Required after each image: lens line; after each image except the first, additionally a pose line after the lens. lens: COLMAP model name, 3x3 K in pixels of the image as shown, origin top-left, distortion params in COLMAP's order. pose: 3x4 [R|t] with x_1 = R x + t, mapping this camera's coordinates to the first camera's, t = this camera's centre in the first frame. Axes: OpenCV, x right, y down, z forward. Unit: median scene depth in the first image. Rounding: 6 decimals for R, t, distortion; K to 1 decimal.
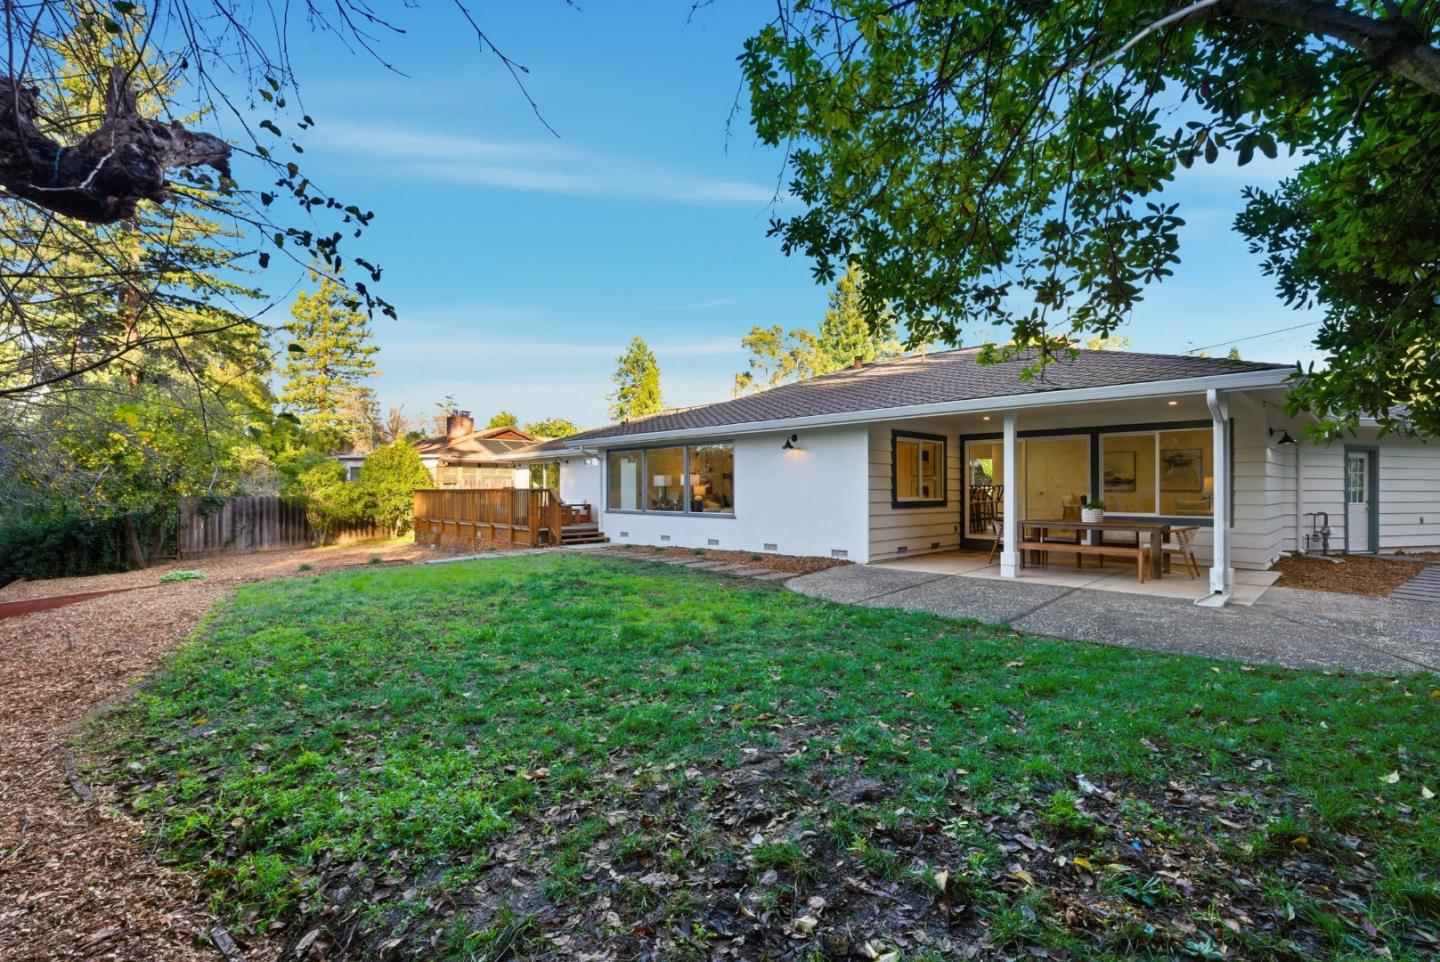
lens RADIAL K [[635.0, 0, 721.2], [0, 635.0, 486.0], [0, 0, 1]] dist [0.004631, 0.000469]
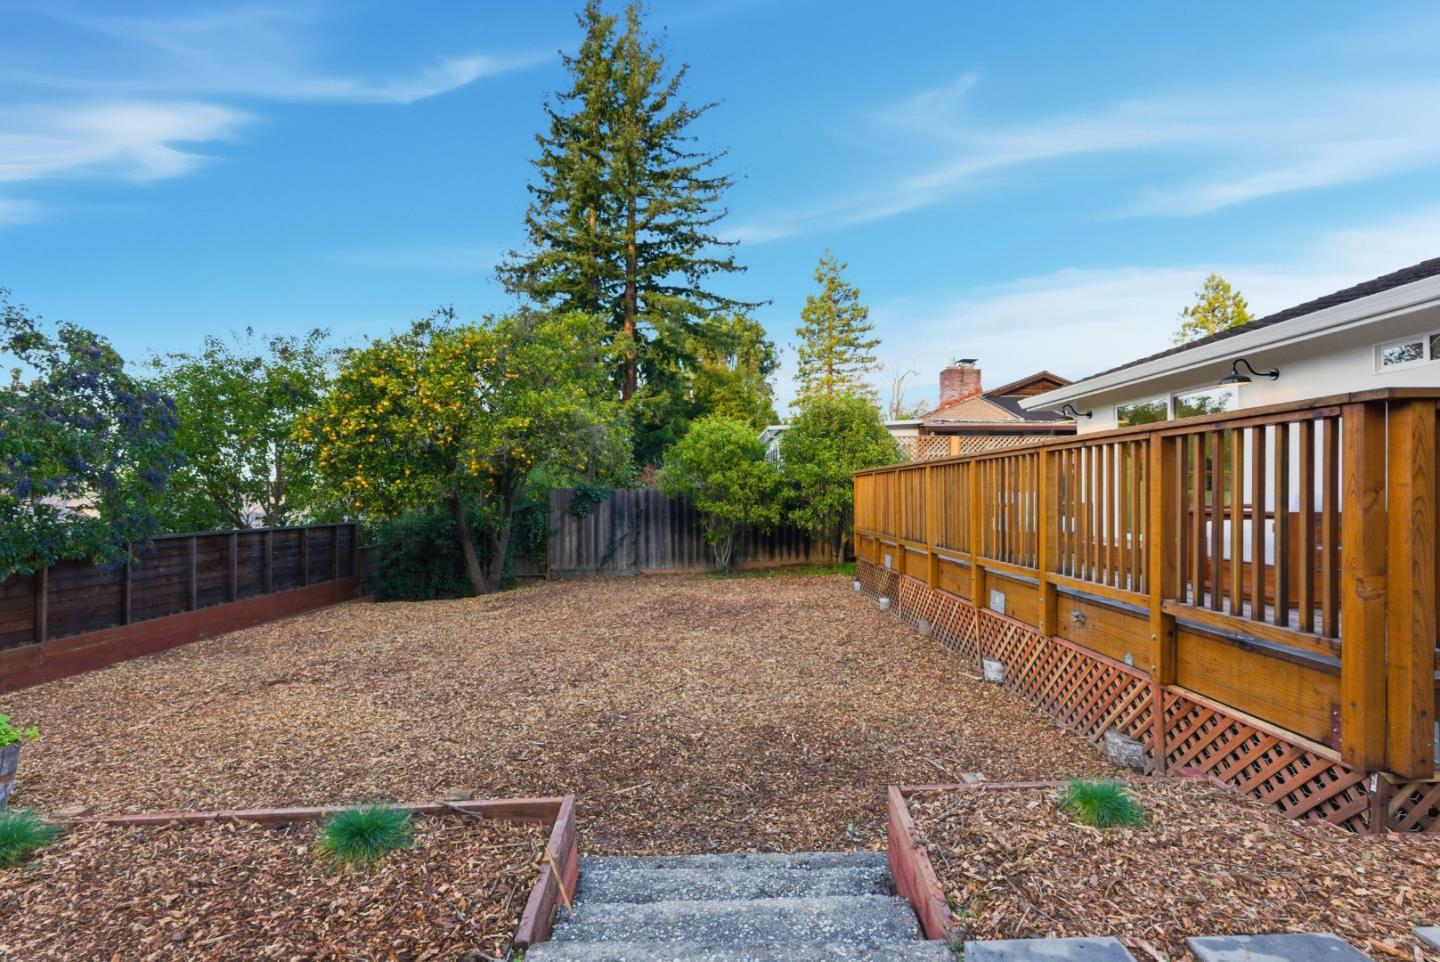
lens RADIAL K [[635.0, 0, 728.5], [0, 635.0, 495.1], [0, 0, 1]] dist [0.004631, 0.000469]
pose [[0.731138, -0.000743, -0.682229, -0.238804], [0.005426, 0.999974, 0.004726, 0.021134], [0.682208, -0.007157, 0.731123, 0.616558]]
